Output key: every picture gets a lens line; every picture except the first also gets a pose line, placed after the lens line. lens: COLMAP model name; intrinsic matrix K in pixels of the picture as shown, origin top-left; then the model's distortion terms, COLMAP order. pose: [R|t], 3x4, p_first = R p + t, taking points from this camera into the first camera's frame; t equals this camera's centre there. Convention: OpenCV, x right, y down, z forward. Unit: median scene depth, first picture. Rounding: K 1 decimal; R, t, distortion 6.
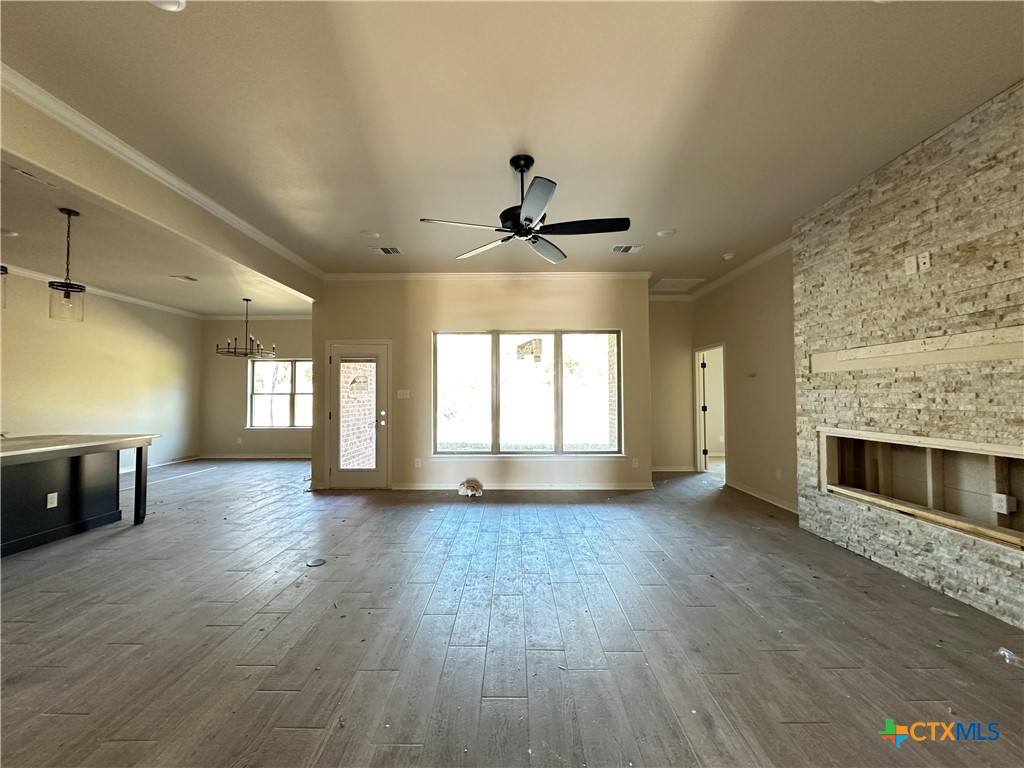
lens RADIAL K [[407.3, 0, 512.0], [0, 407.3, 384.0], [0, 0, 1]] dist [-0.000596, 0.000292]
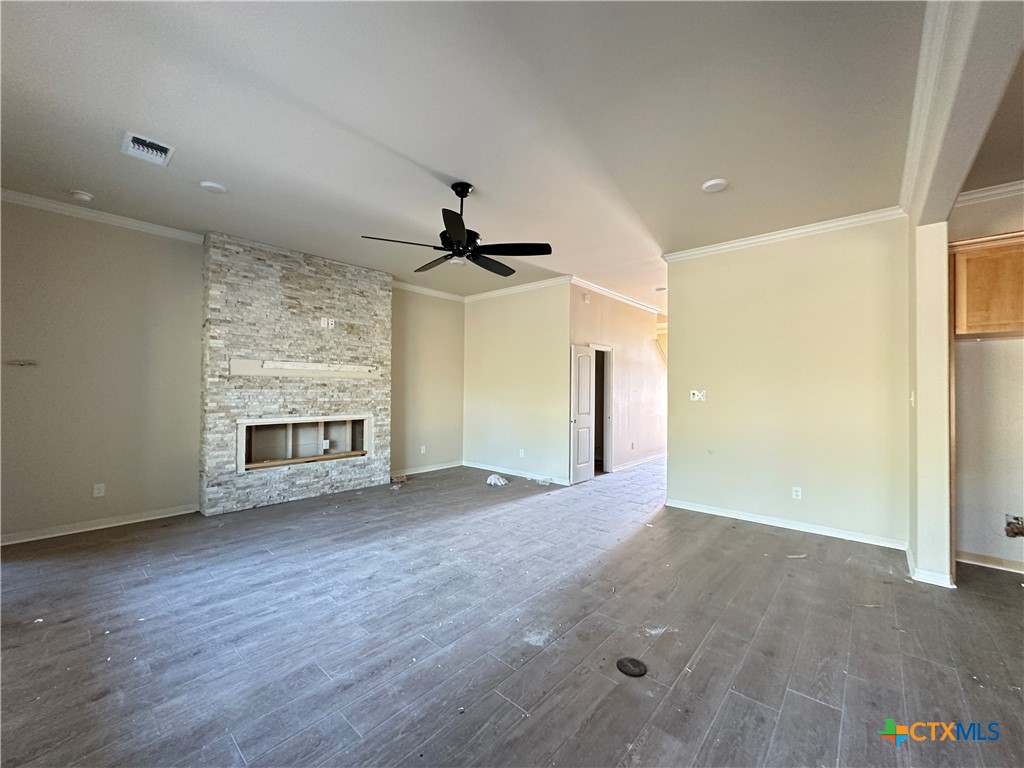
lens RADIAL K [[407.3, 0, 512.0], [0, 407.3, 384.0], [0, 0, 1]] dist [-0.000596, 0.000292]
pose [[-0.748178, 0.004699, 0.663481, -0.722531], [-0.026425, 0.998971, -0.036873, 0.024731], [-0.662971, -0.045120, -0.747284, 1.523179]]
